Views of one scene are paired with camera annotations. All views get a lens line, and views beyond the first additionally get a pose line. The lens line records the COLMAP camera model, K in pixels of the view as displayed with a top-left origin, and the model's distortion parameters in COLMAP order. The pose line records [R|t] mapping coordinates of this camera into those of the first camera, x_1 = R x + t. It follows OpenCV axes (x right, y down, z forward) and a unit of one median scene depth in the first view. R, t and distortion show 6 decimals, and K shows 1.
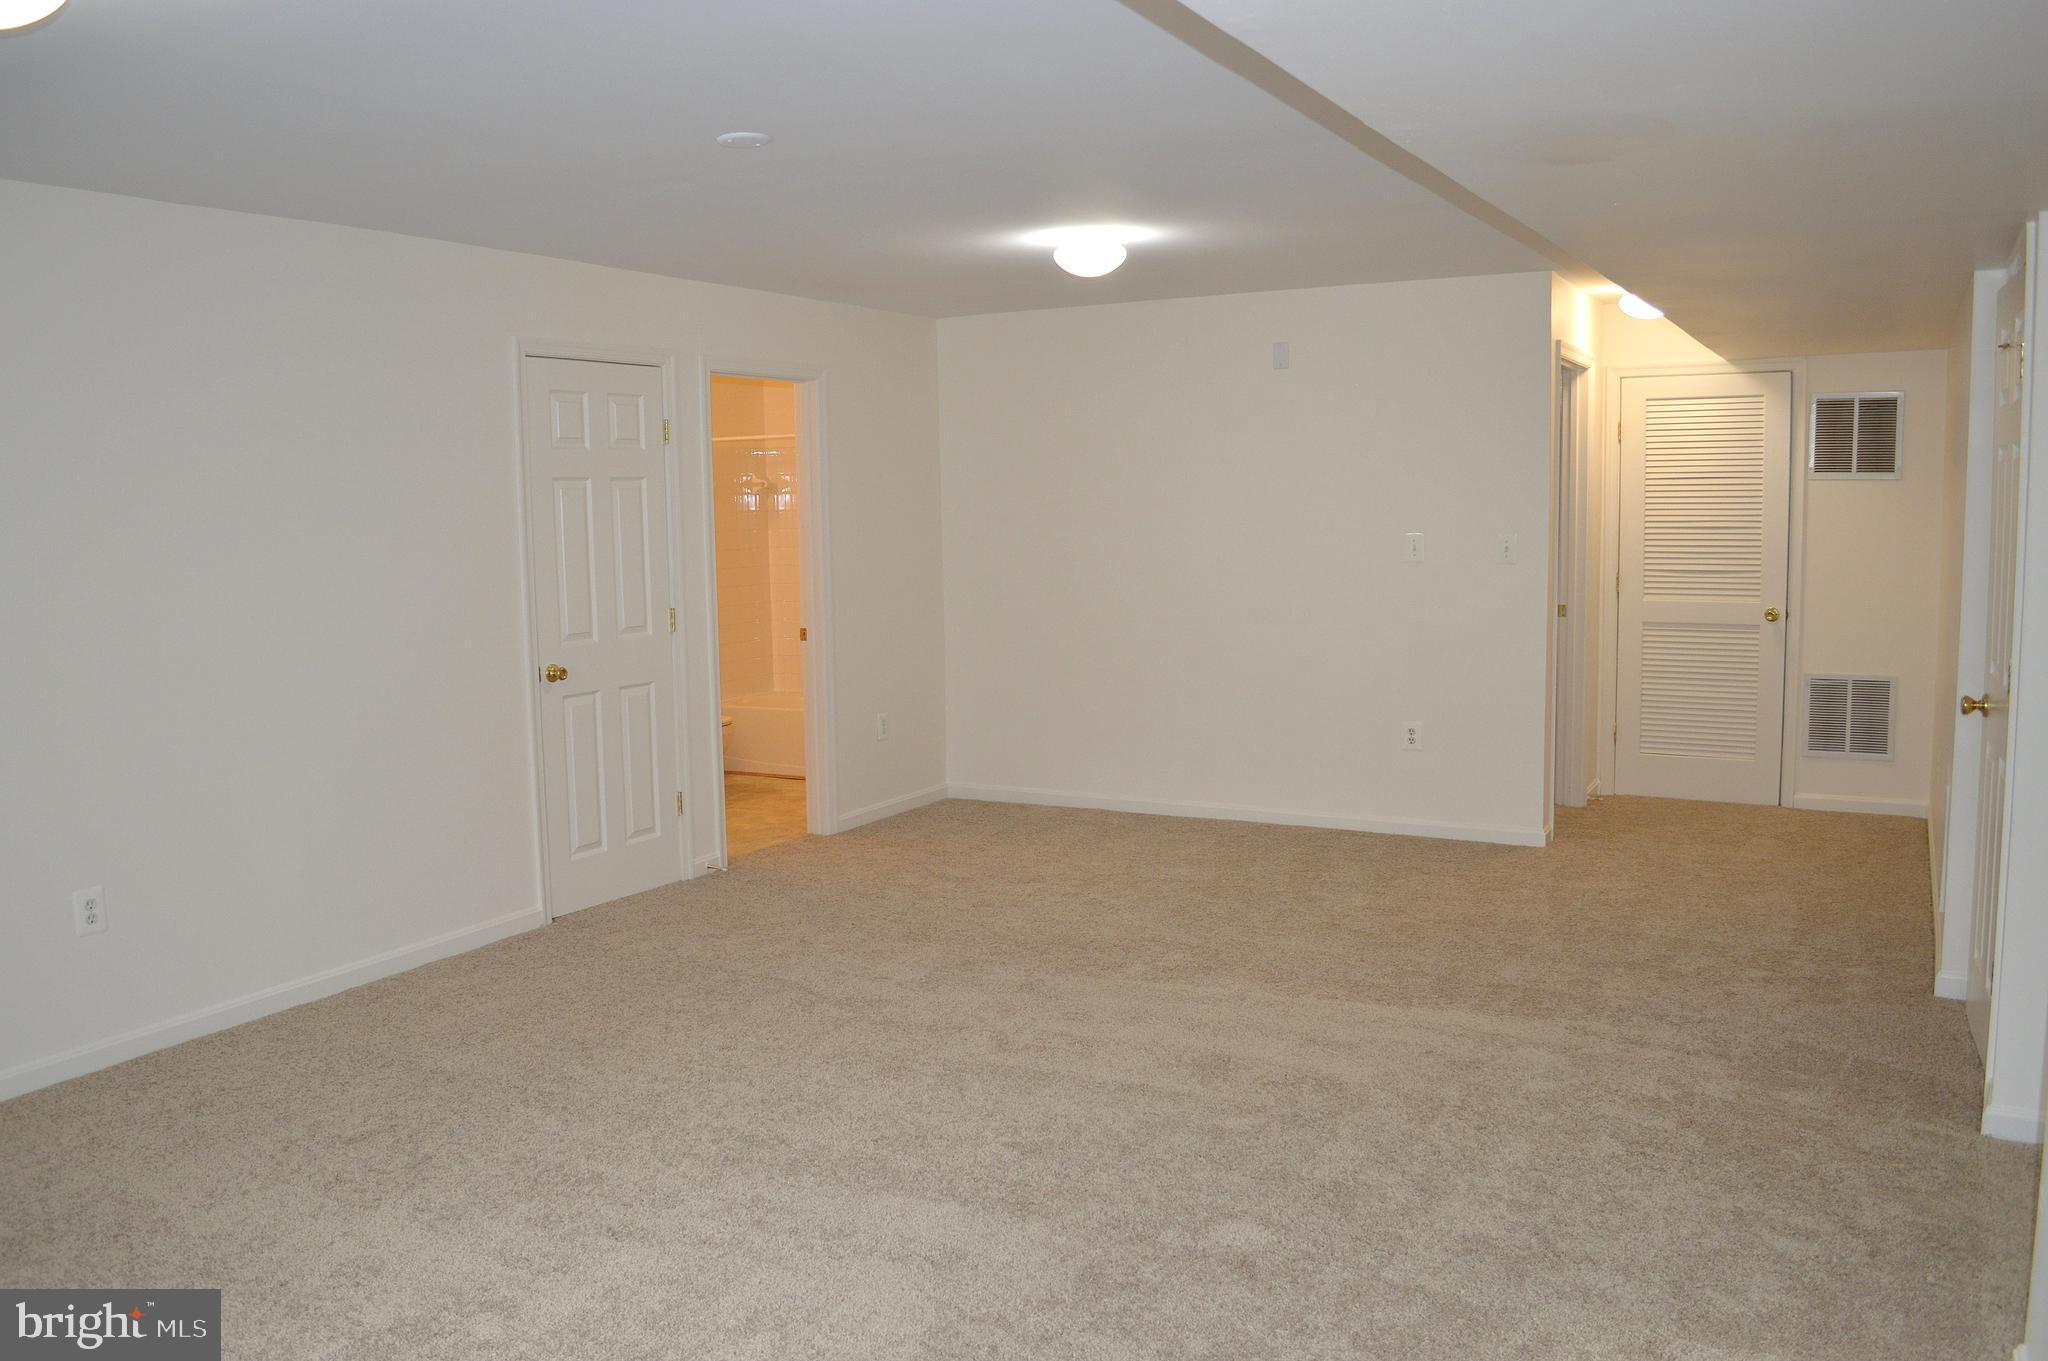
lens RADIAL K [[1635.3, 0, 1008.2], [0, 1635.3, 676.0], [0, 0, 1]] dist [-0.086074, 0.015890]
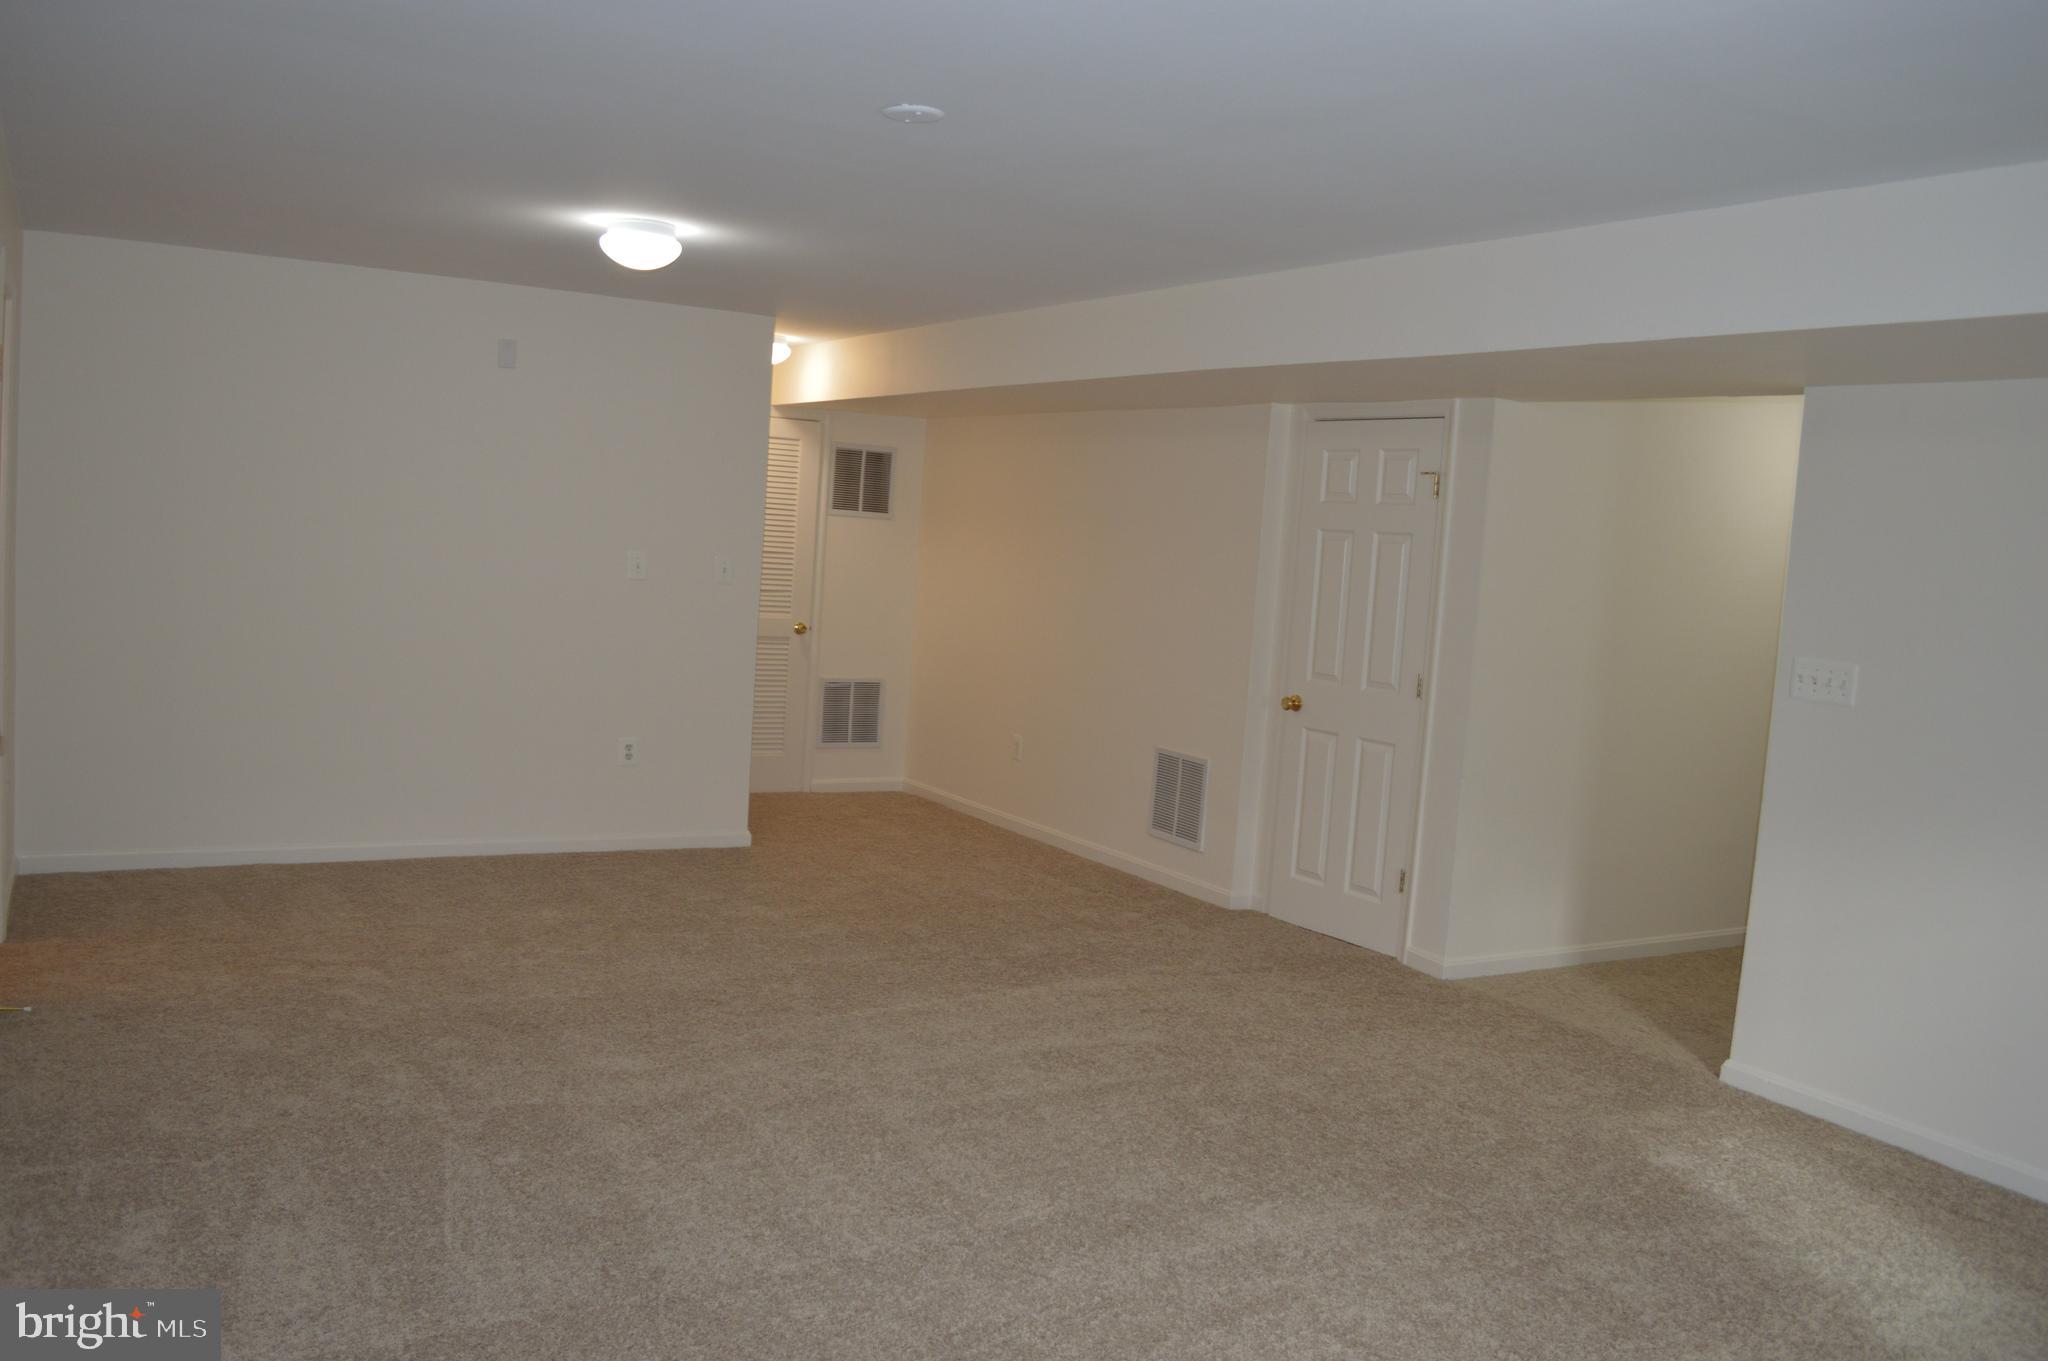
lens RADIAL K [[1635.3, 0, 1008.2], [0, 1635.3, 676.0], [0, 0, 1]] dist [-0.086074, 0.015890]
pose [[0.504486, -0.024980, 0.863058, -0.487430], [0.018083, 0.999668, 0.018364, -0.023421], [-0.863230, 0.006342, 0.504770, 0.279937]]
